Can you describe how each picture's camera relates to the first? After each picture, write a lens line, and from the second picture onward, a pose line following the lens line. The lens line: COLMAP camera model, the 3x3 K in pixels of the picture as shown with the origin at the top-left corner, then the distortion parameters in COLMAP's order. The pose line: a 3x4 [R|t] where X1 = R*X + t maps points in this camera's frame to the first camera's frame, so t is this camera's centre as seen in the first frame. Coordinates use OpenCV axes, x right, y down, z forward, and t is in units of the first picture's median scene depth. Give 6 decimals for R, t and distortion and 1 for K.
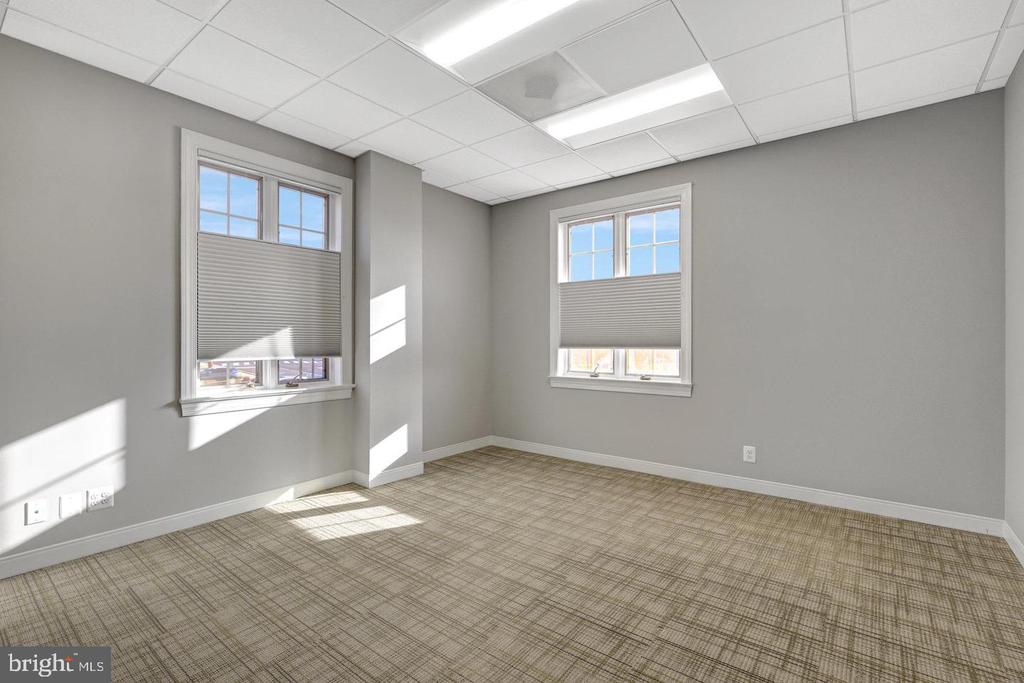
lens RADIAL K [[464.2, 0, 508.9], [0, 464.2, 341.1], [0, 0, 1]] dist [-0.006884, 0.003597]
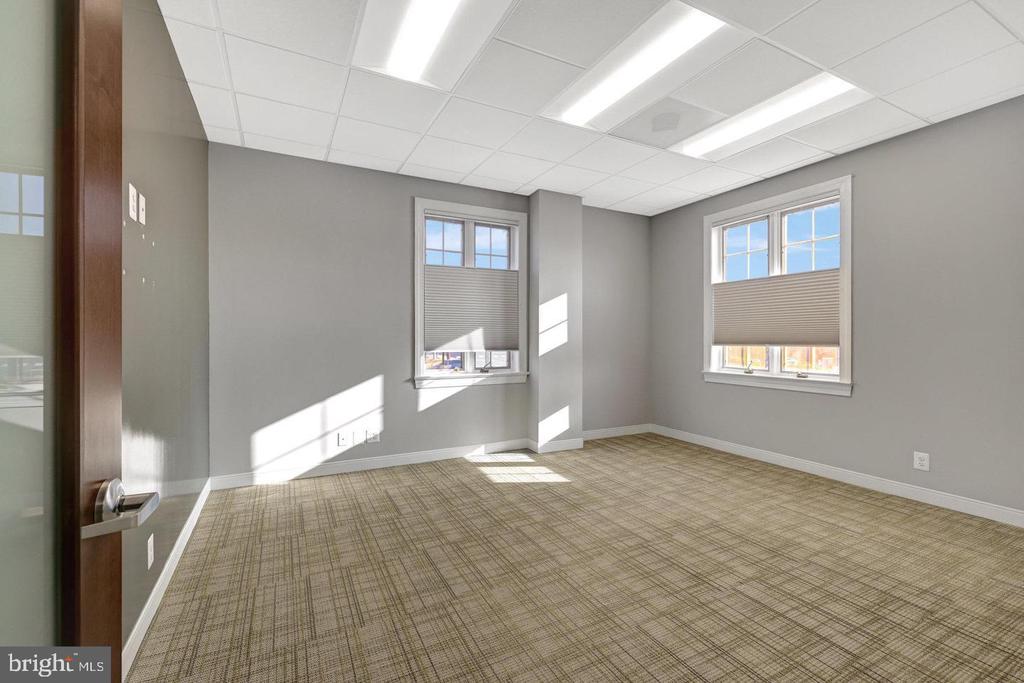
lens RADIAL K [[436.5, 0, 510.3], [0, 436.5, 340.4], [0, 0, 1]] dist [-0.006668, 0.002139]
pose [[0.908232, 0.002198, -0.418461, 0.149355], [-0.000098, 0.999987, 0.005039, -0.001415], [0.418467, -0.004535, 0.908221, -0.141739]]
